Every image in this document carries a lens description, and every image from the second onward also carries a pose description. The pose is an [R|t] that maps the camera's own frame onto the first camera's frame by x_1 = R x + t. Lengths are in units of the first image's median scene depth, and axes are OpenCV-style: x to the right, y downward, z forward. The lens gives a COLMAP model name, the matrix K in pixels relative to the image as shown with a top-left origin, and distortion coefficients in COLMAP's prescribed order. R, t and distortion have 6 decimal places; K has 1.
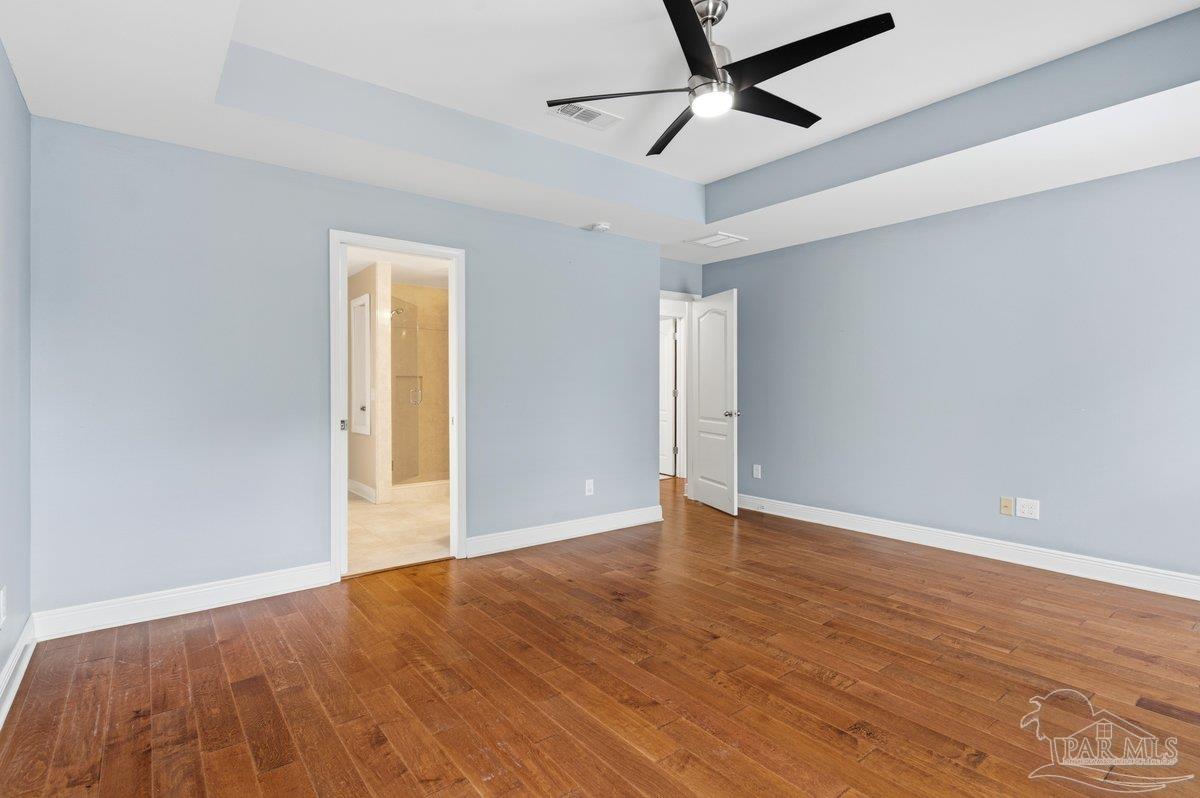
lens RADIAL K [[576.3, 0, 600.0], [0, 576.3, 394.7], [0, 0, 1]] dist [-0.002005, -0.001446]
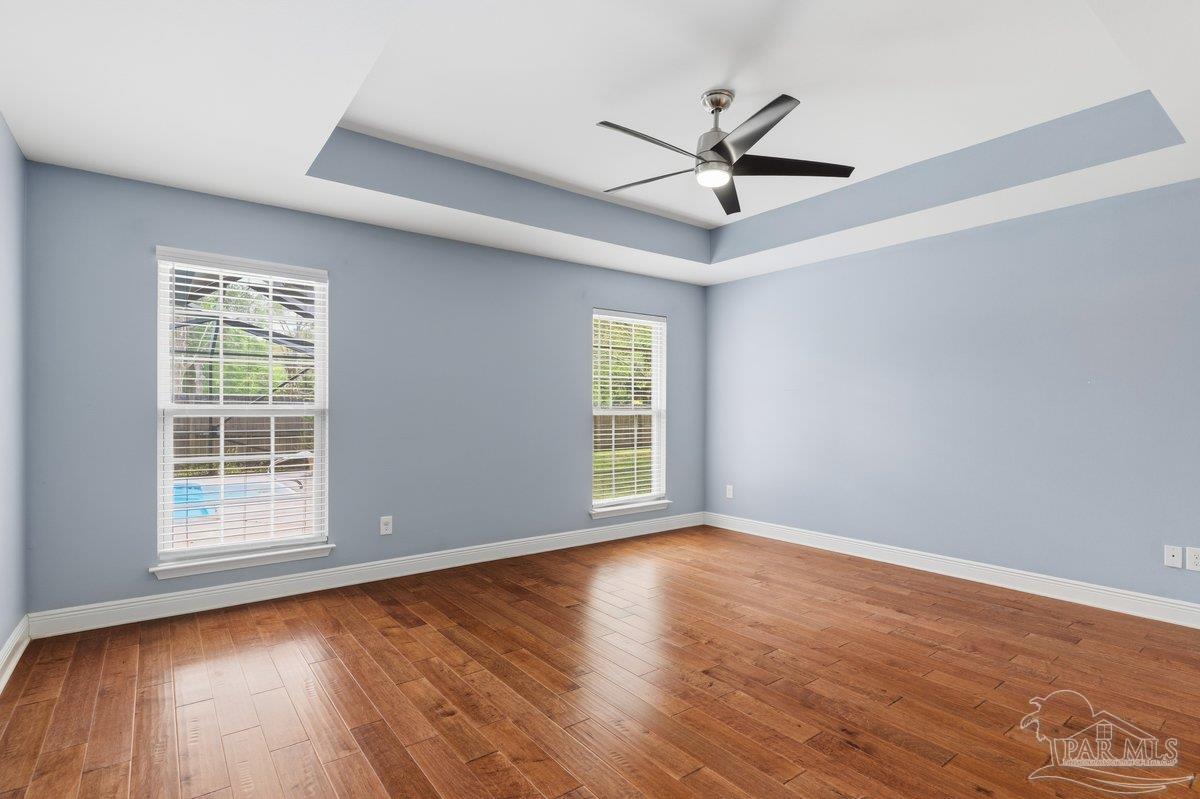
lens RADIAL K [[576.3, 0, 598.8], [0, 576.3, 403.4], [0, 0, 1]] dist [-0.002005, -0.001446]
pose [[-0.999891, 0.000626, 0.014725, 0.376460], [0.000663, 0.999997, 0.002557, -0.029180], [-0.014723, 0.002566, -0.999888, 2.016221]]
